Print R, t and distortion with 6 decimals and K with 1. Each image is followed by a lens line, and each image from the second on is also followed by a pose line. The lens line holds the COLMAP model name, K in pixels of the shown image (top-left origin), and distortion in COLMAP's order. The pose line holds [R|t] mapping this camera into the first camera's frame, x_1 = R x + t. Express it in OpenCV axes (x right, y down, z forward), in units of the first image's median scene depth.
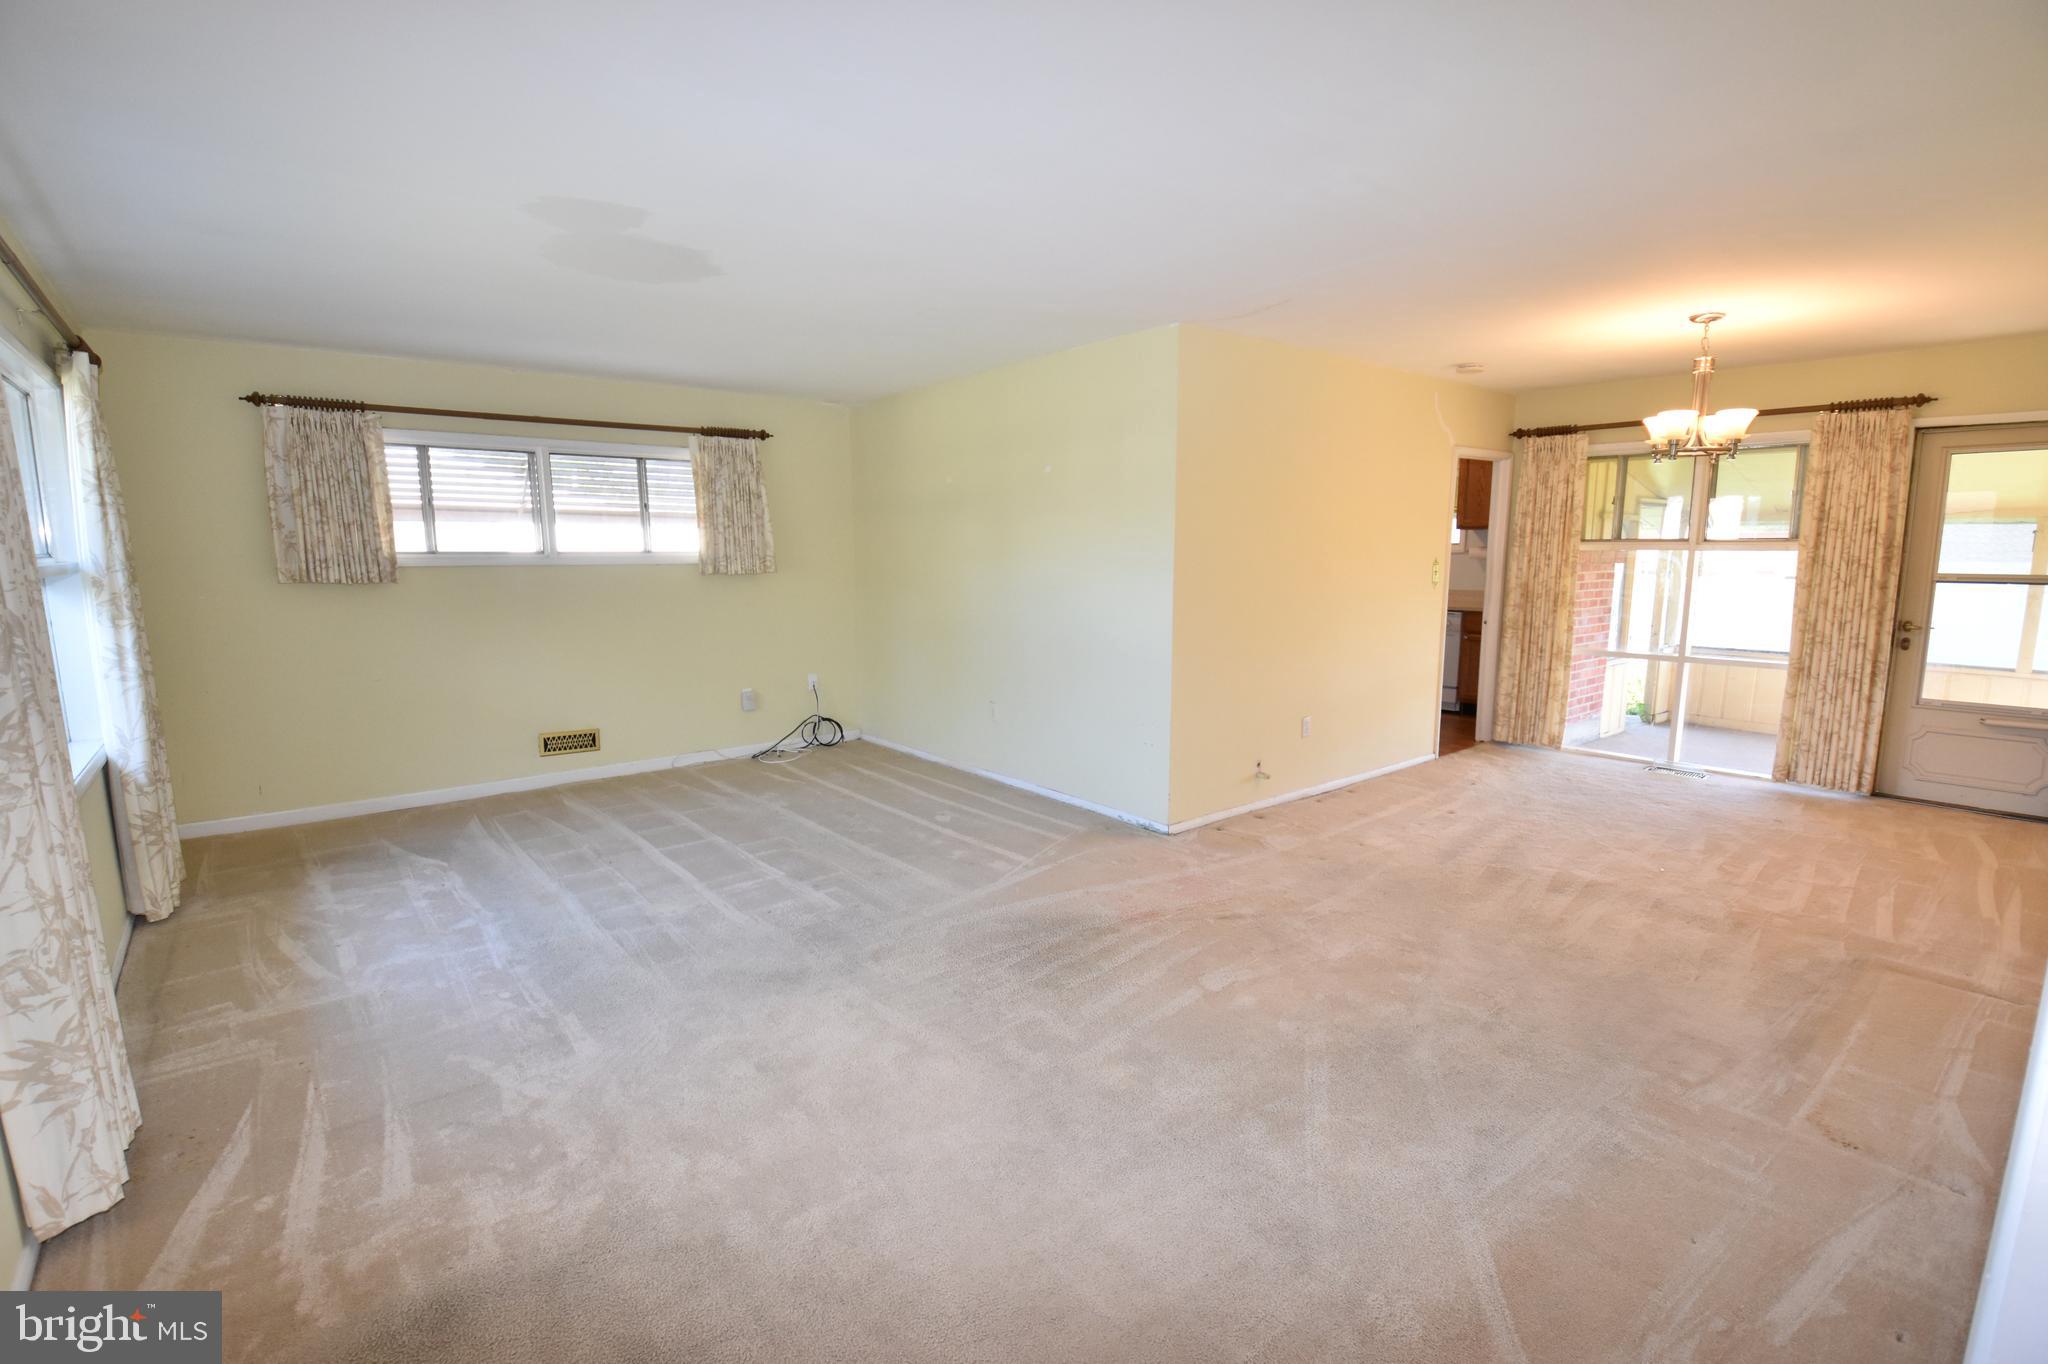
lens RADIAL K [[932.1, 0, 1063.6], [0, 932.1, 687.7], [0, 0, 1]] dist [-0.002694, -0.015824]
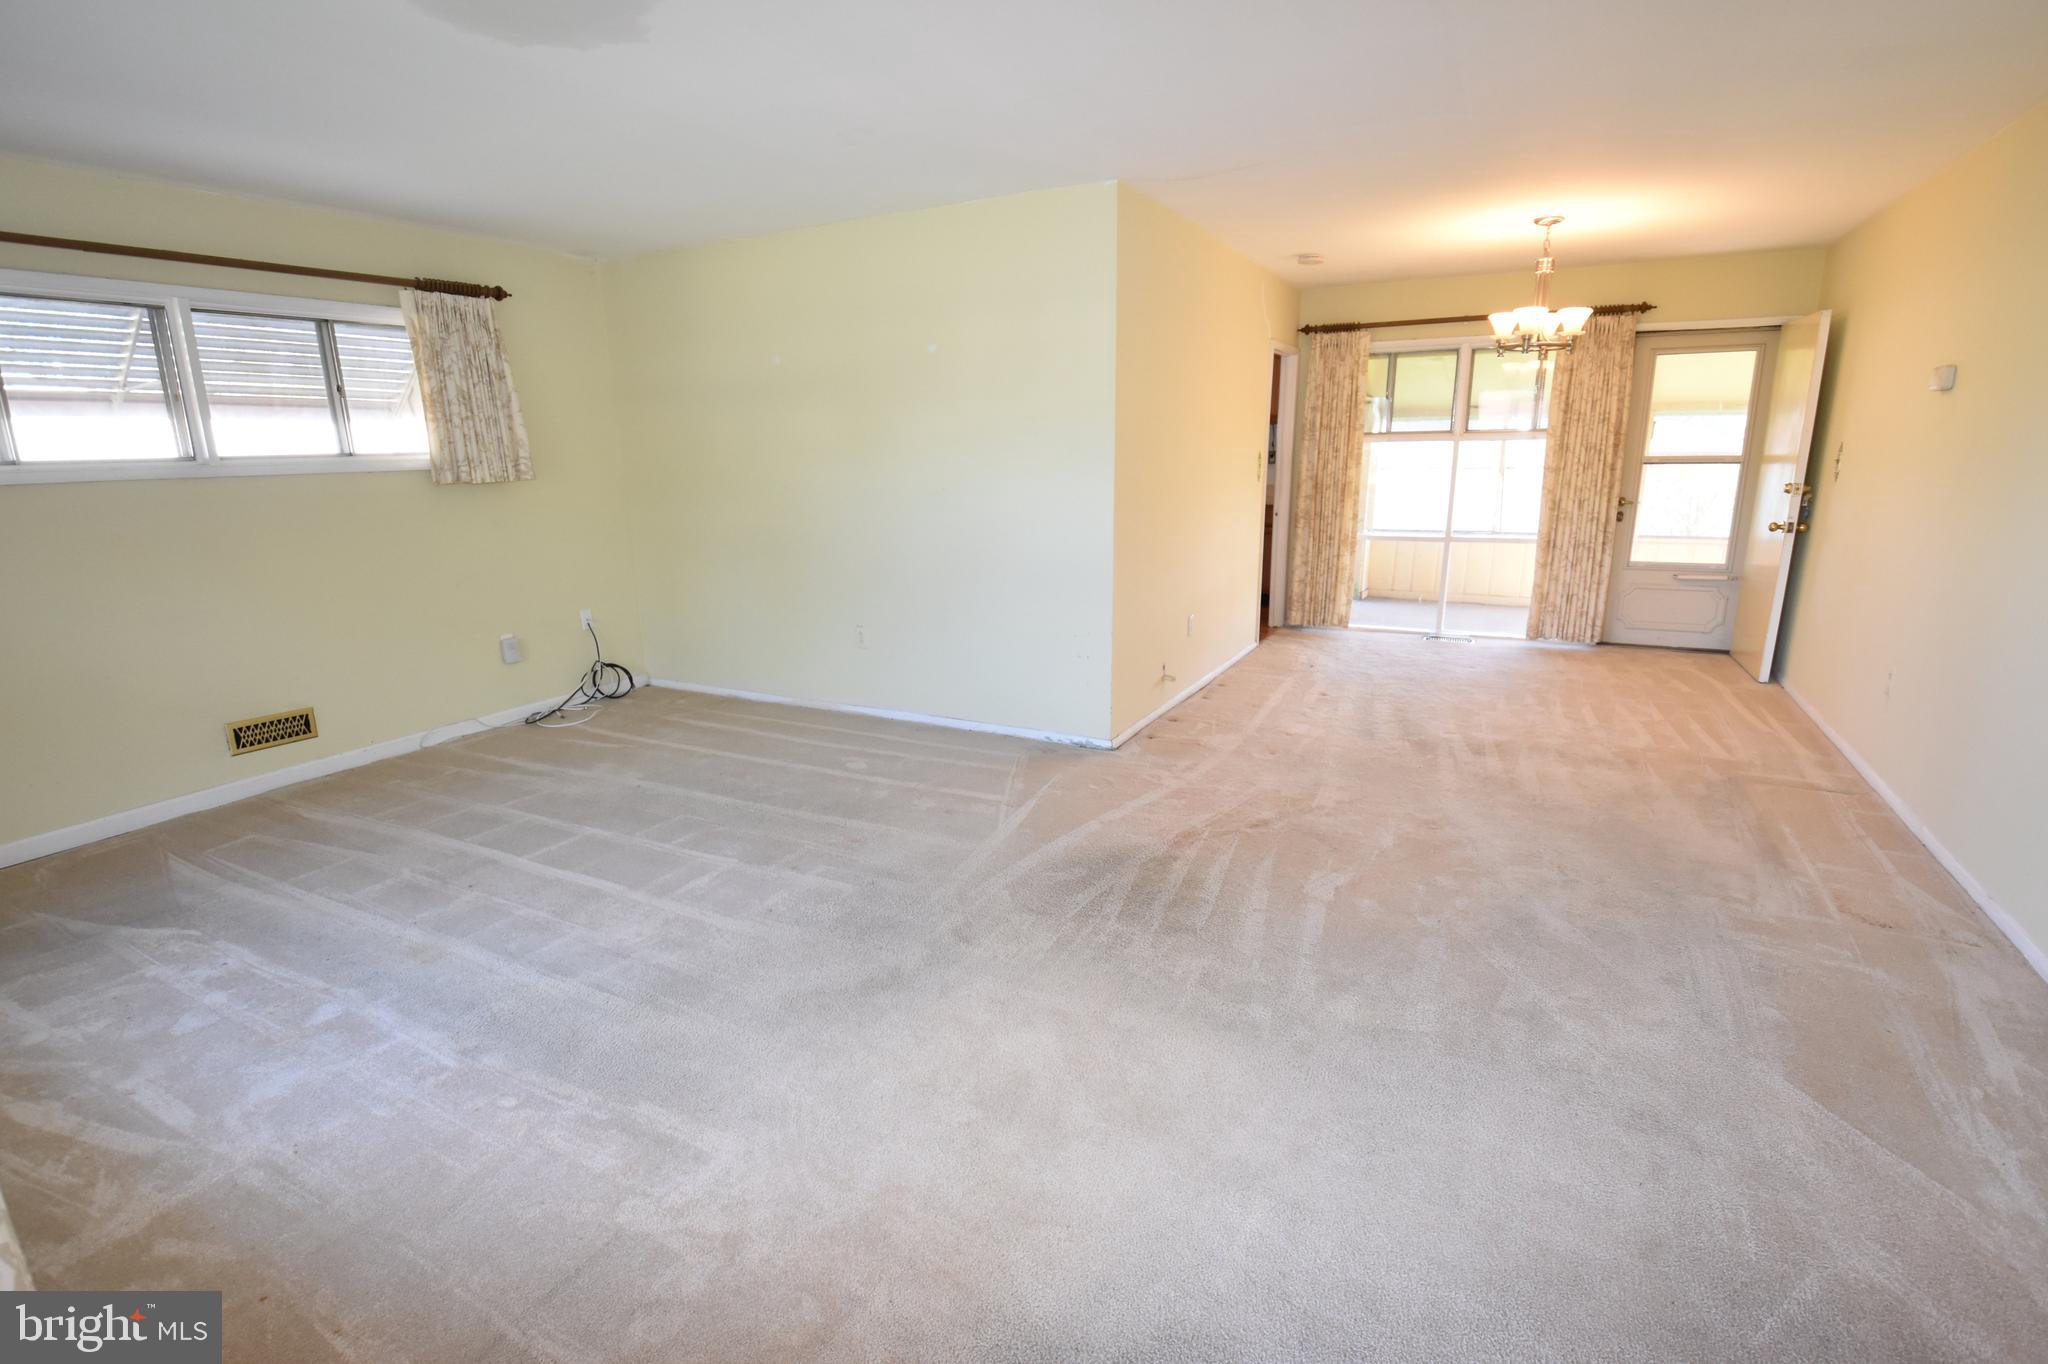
lens RADIAL K [[932.1, 0, 1057.2], [0, 932.1, 697.7], [0, 0, 1]] dist [-0.002694, -0.015824]
pose [[0.922887, -0.108833, 0.369370, -0.280450], [0.068470, 0.990323, 0.120717, -0.012558], [-0.378934, -0.086117, 0.921408, 0.151279]]
